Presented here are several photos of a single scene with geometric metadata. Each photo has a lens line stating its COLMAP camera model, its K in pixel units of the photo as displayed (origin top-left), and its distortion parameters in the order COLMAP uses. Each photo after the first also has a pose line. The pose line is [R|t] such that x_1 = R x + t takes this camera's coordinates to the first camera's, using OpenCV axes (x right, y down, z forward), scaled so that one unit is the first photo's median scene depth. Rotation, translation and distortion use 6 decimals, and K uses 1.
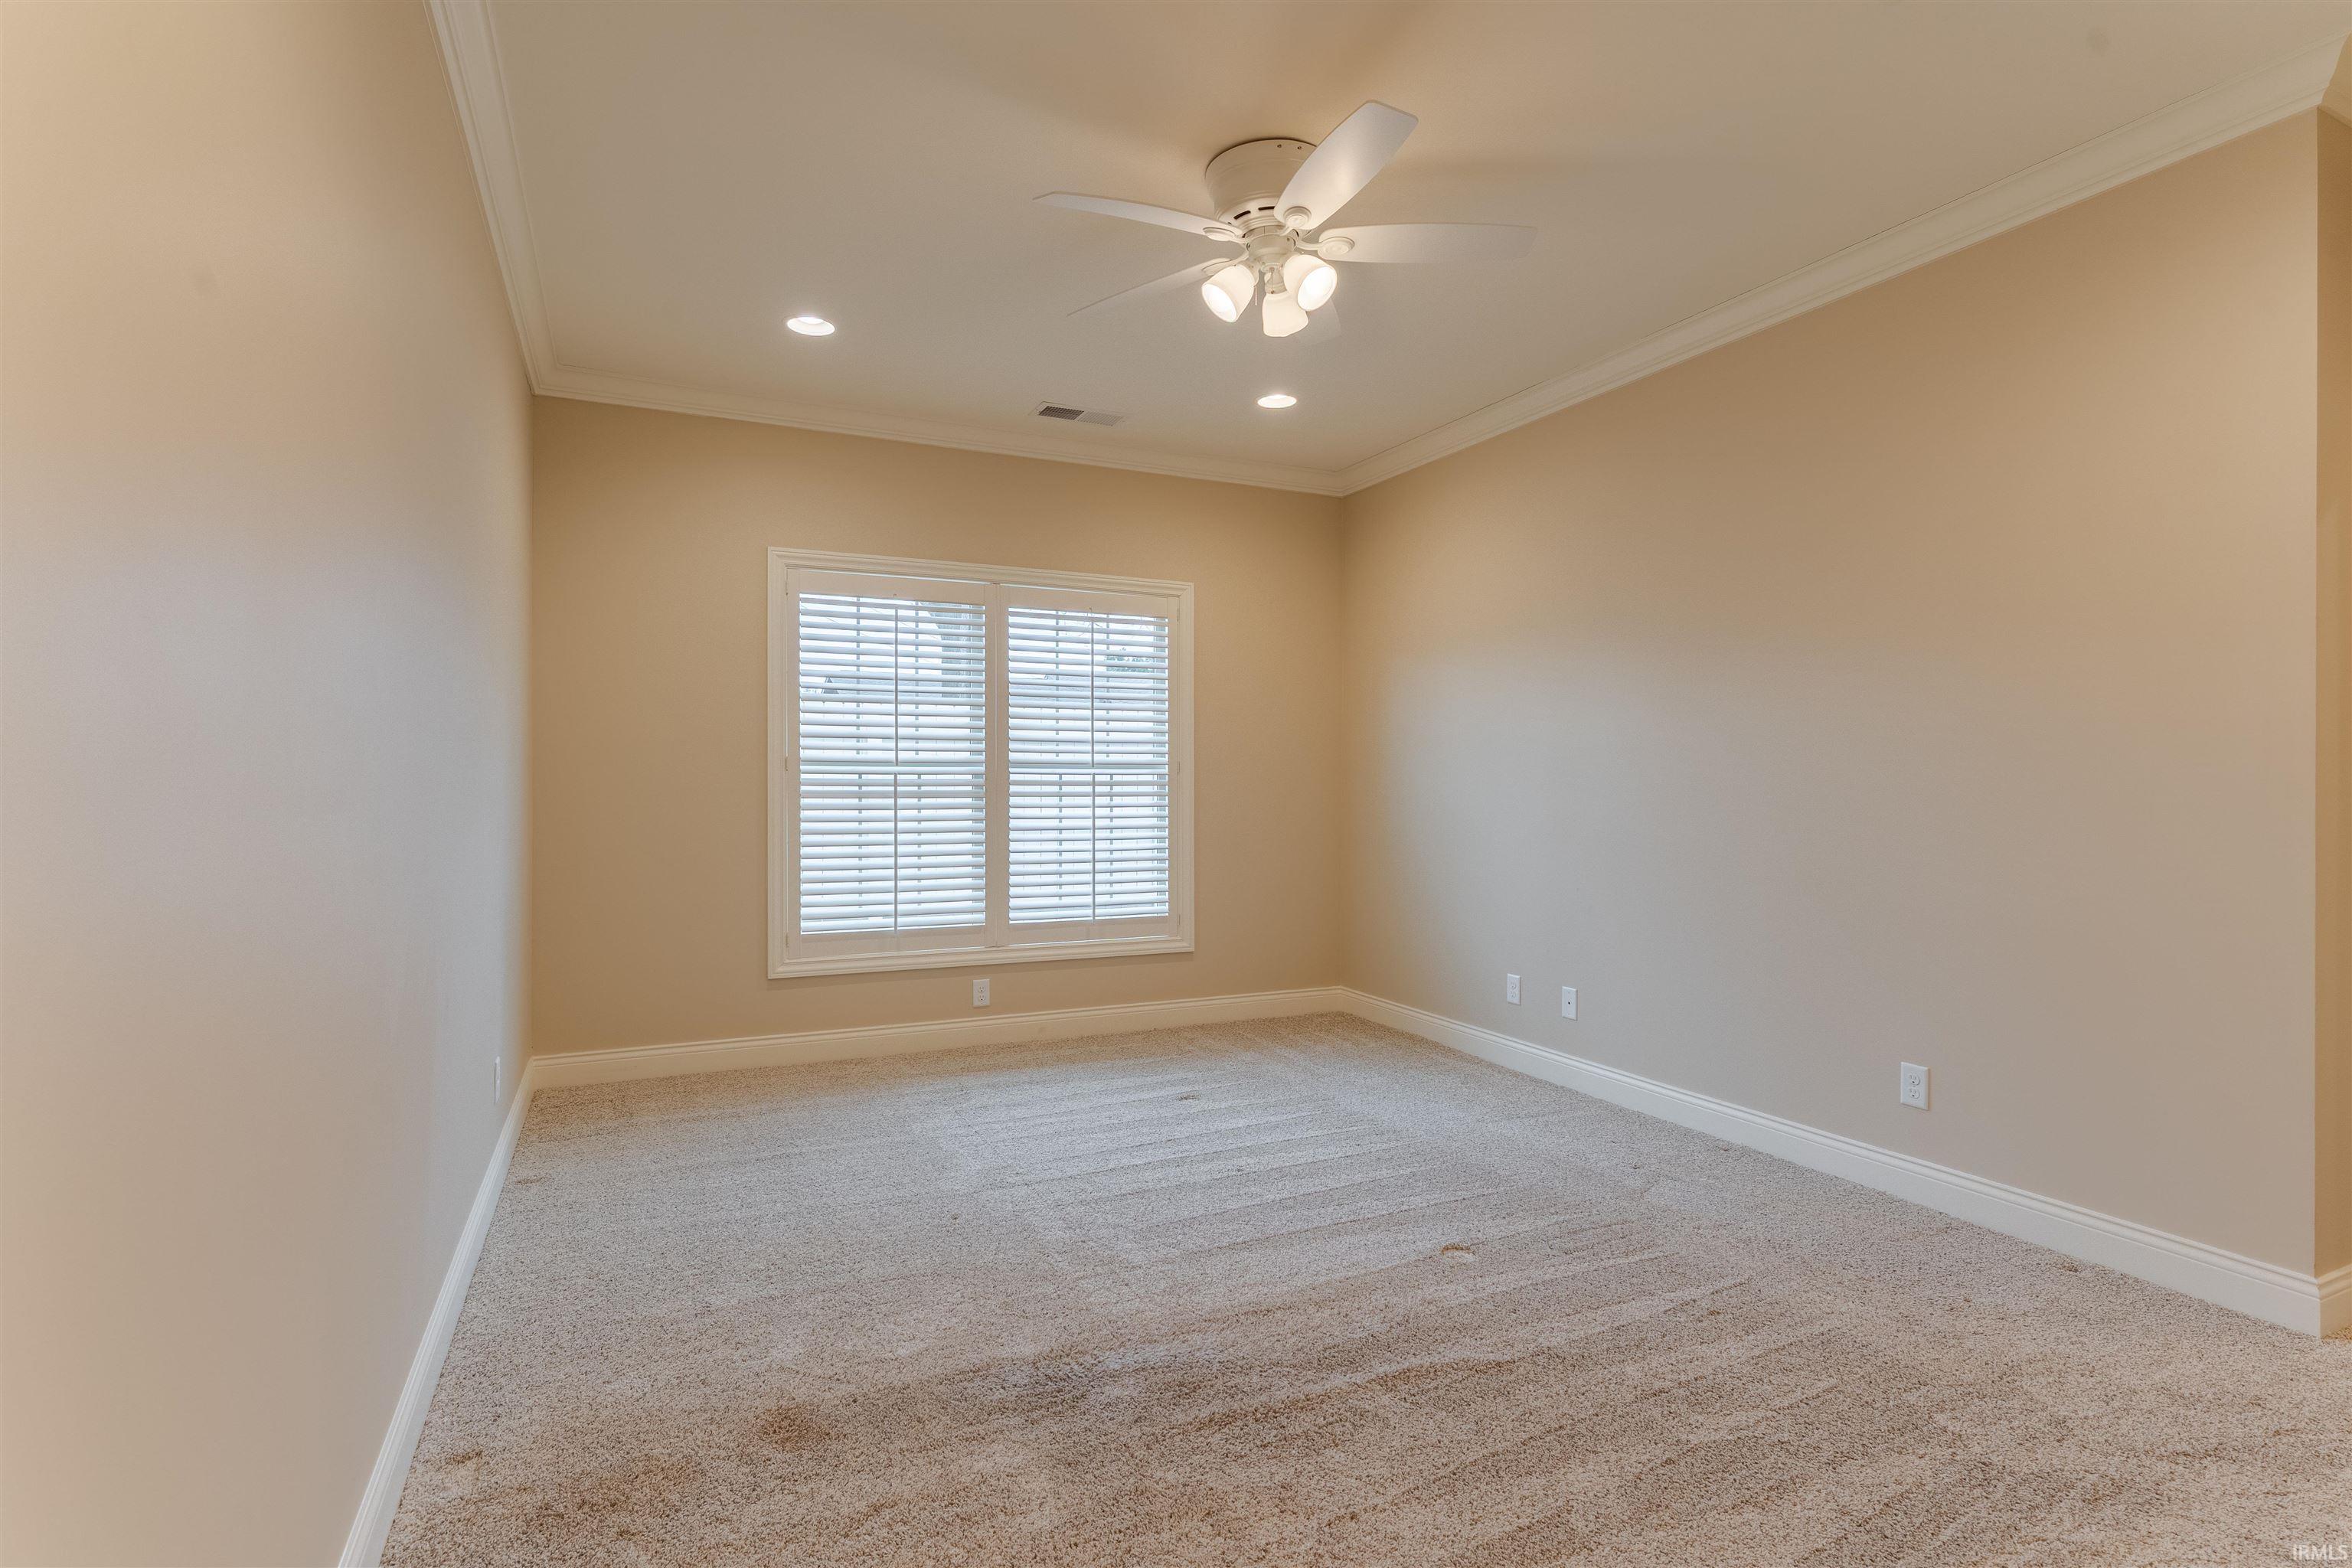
lens RADIAL K [[1104.3, 0, 1176.0], [0, 1104.3, 784.0], [0, 0, 1]] dist [-0.000155, -0.000061]
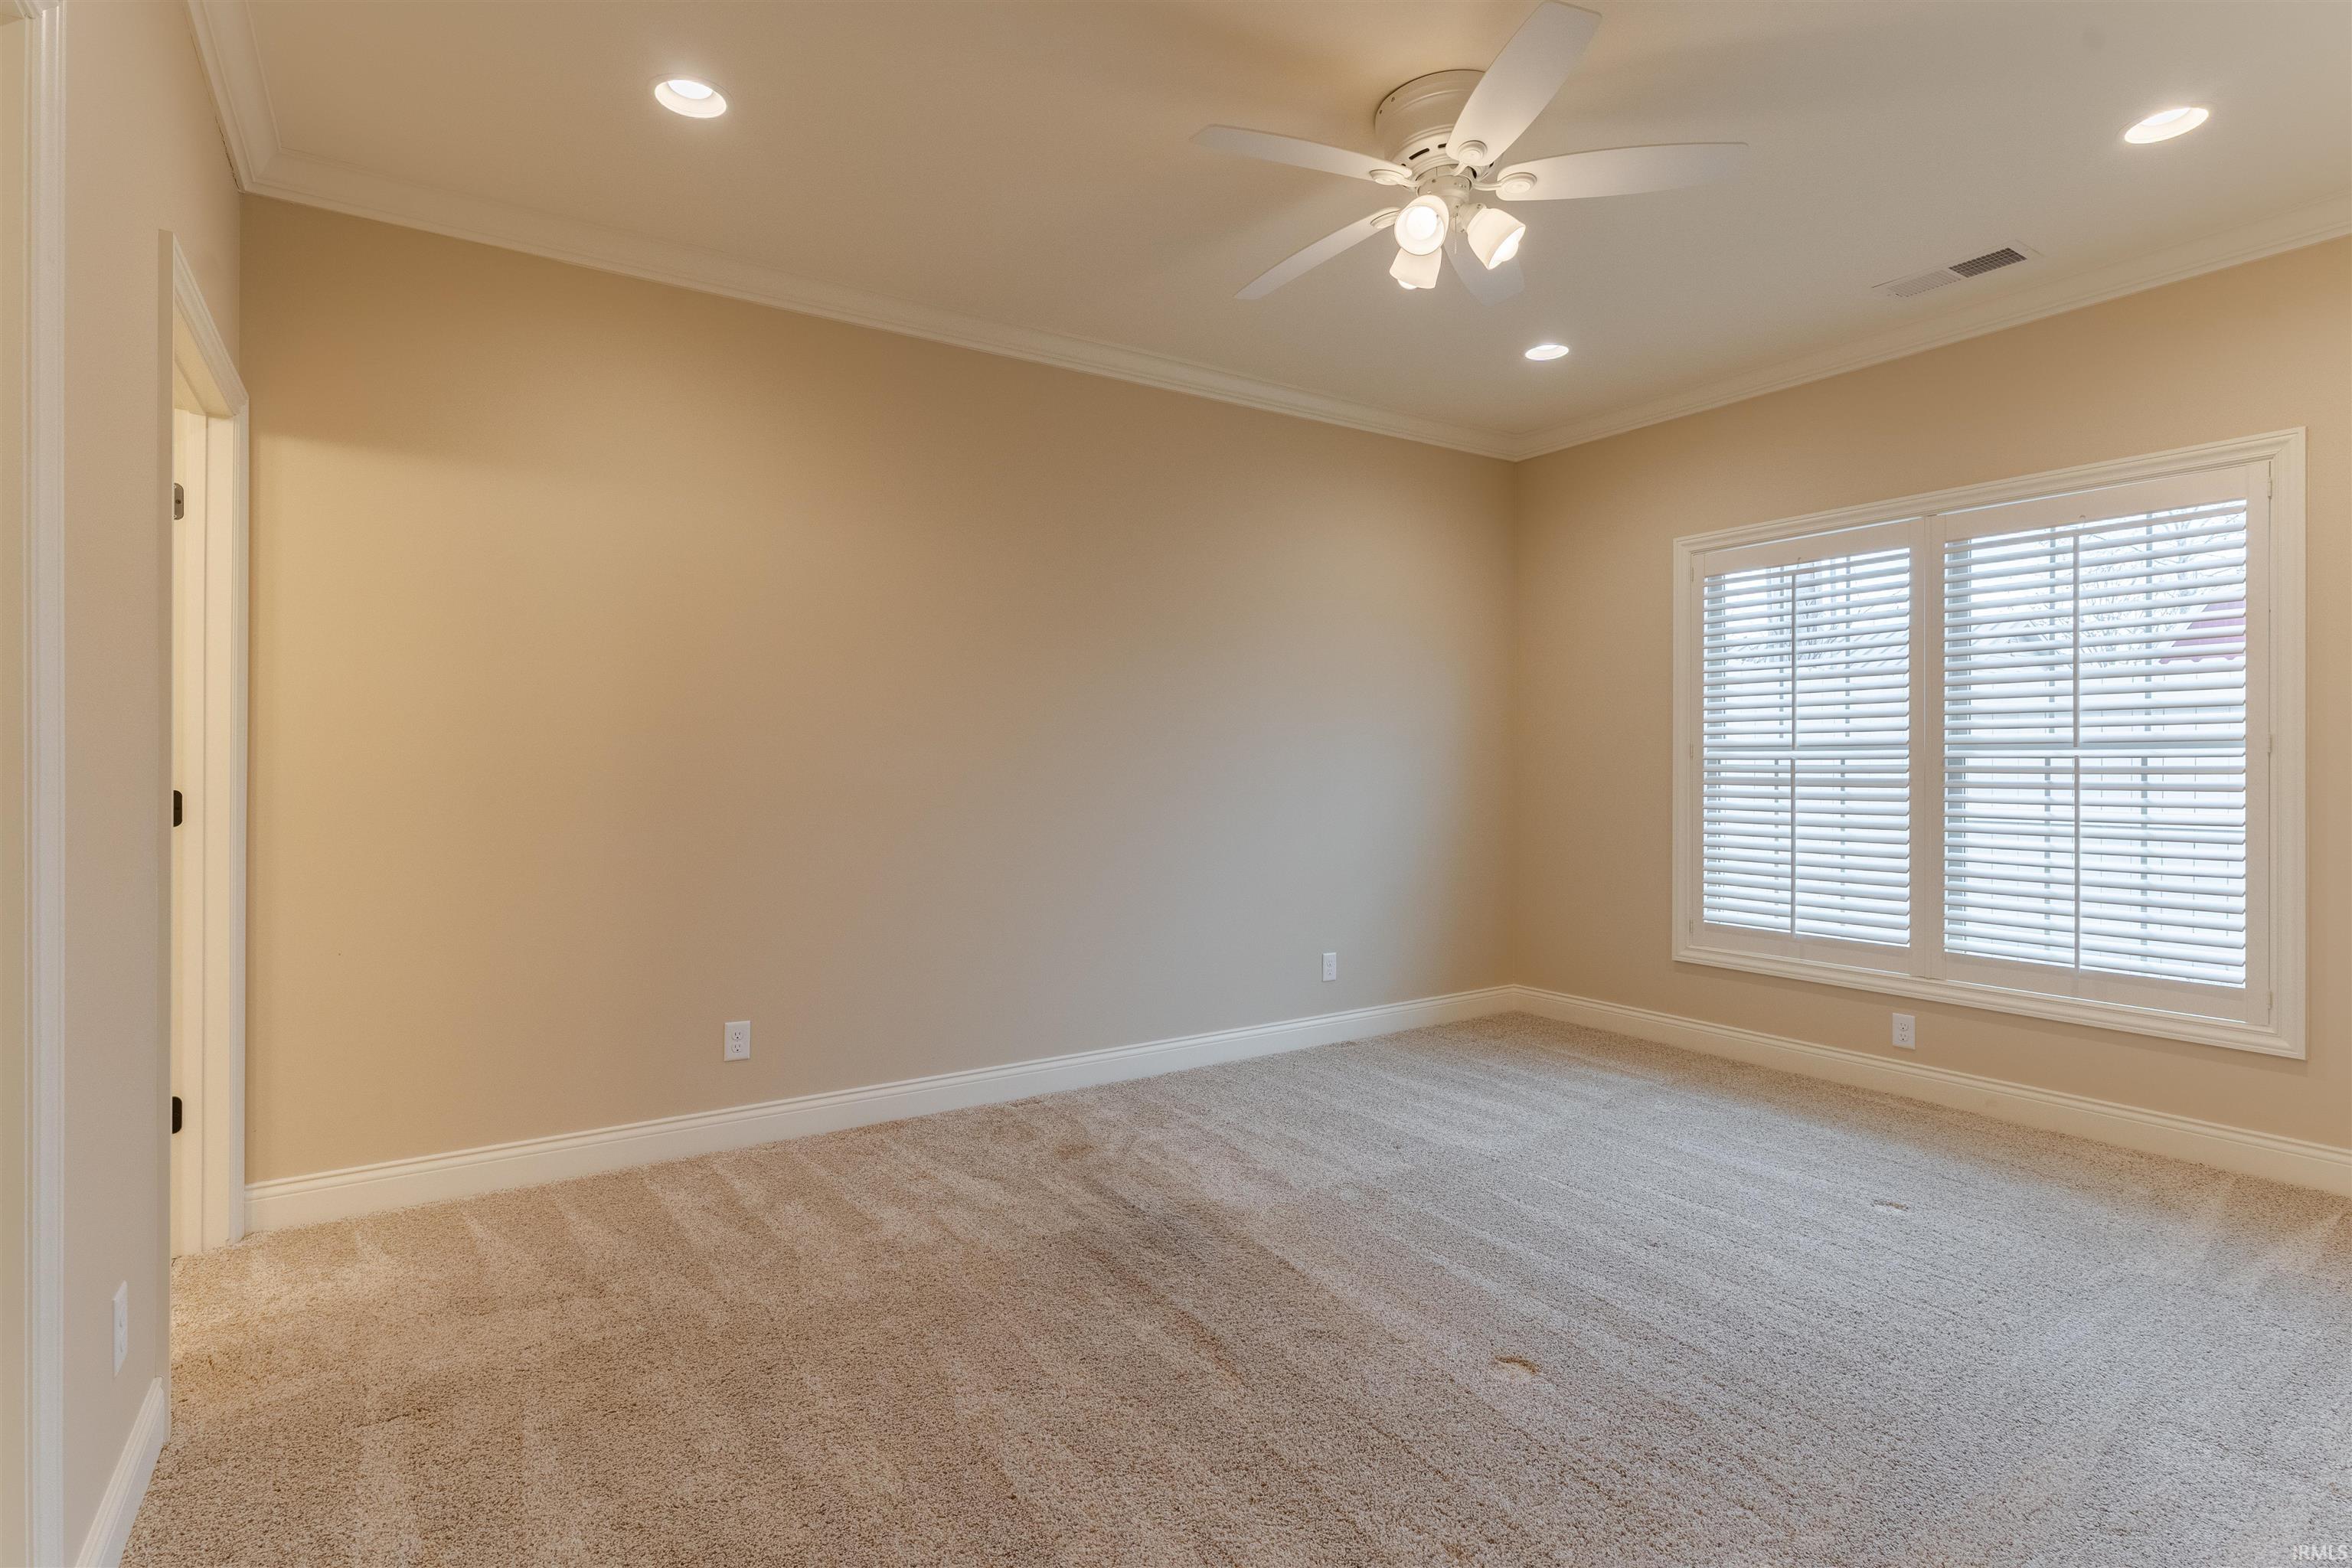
lens RADIAL K [[1132.5, 0, 1171.3], [0, 1132.5, 767.1], [0, 0, 1]] dist [0.002623, 0.000465]
pose [[0.173337, -0.000407, -0.984862, 0.536421], [-0.003858, 0.999992, -0.001092, 0.000195], [0.984855, 0.003989, 0.173334, 0.328158]]
